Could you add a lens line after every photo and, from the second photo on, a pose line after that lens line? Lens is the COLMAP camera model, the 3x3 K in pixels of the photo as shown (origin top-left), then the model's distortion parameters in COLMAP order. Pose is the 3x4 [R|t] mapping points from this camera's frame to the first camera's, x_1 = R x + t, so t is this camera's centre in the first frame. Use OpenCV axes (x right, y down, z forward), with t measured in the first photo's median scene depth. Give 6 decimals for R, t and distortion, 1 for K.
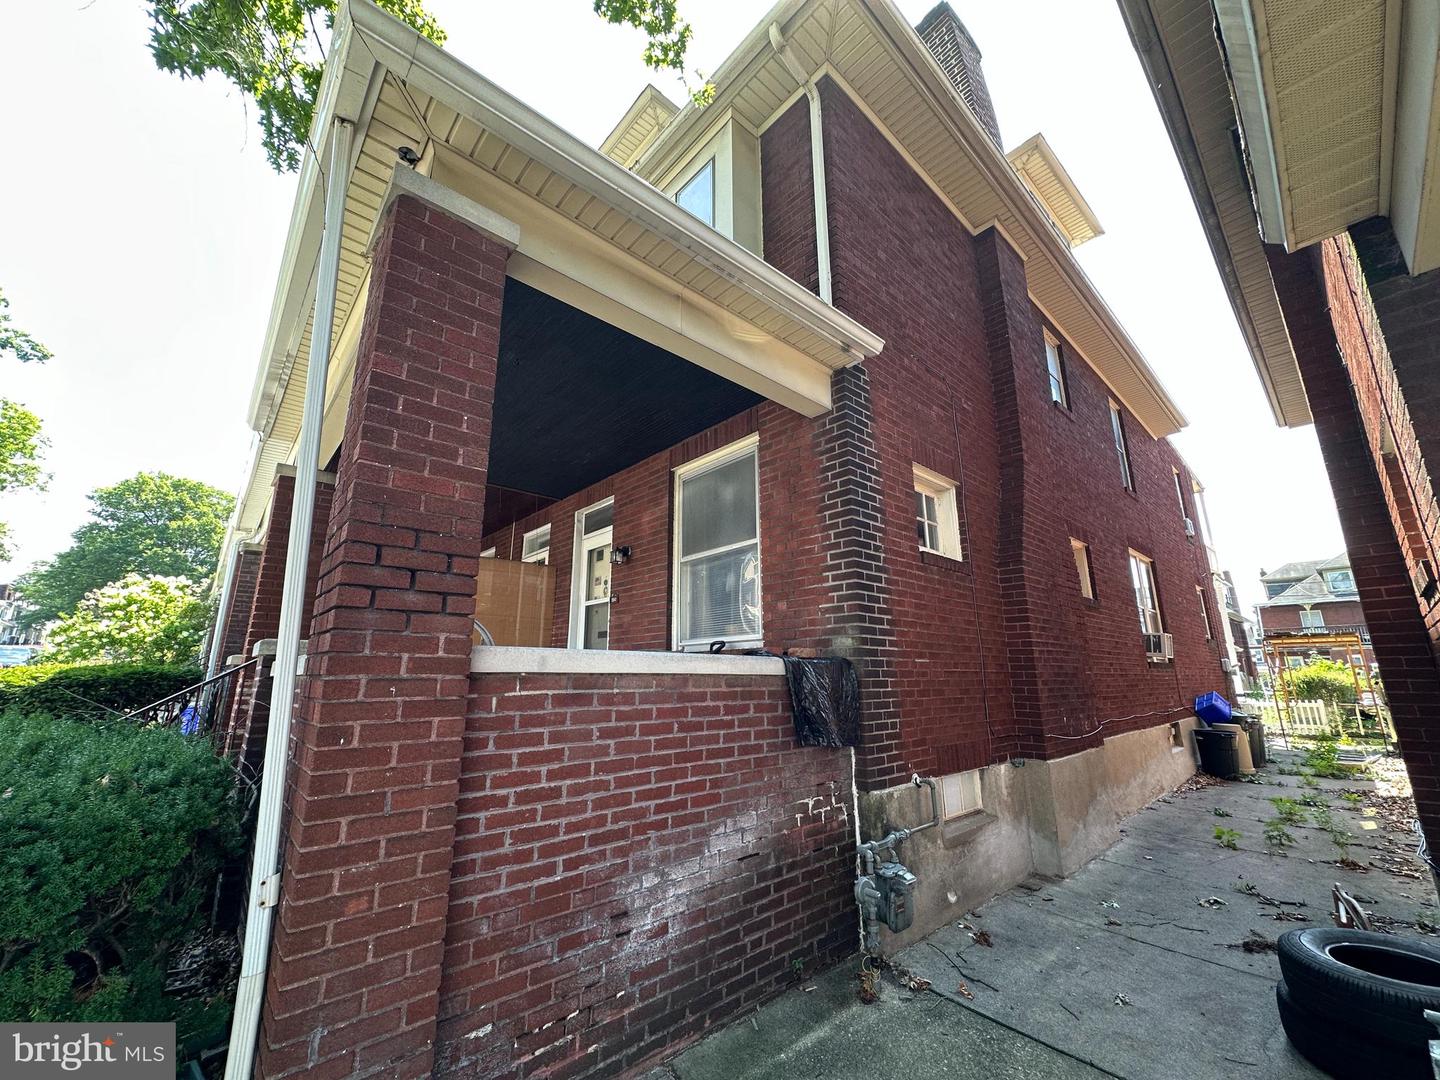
lens RADIAL K [[573.4, 0, 723.2], [0, 573.4, 541.0], [0, 0, 1]] dist [-0.003845, 0.001184]
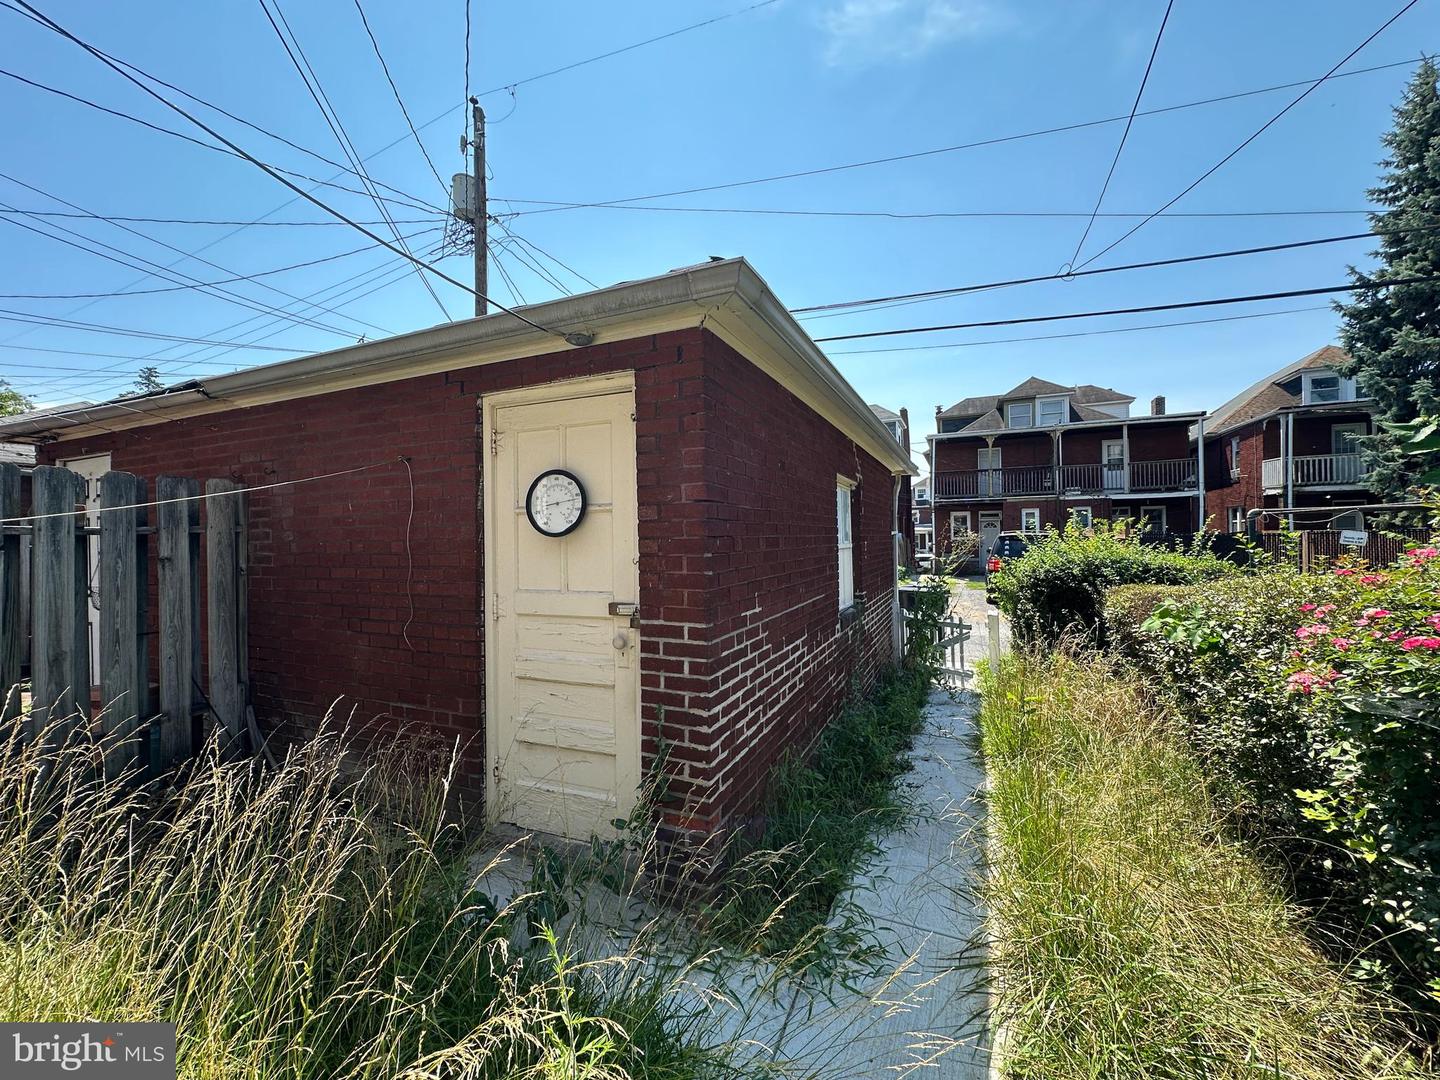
lens RADIAL K [[573.4, 0, 721.8], [0, 573.4, 535.0], [0, 0, 1]] dist [-0.003845, 0.001184]
pose [[0.910381, -0.003414, 0.413757, 3.030444], [-0.089637, 0.974592, 0.205269, 0.785105], [-0.403945, -0.223961, 0.886944, 3.390411]]
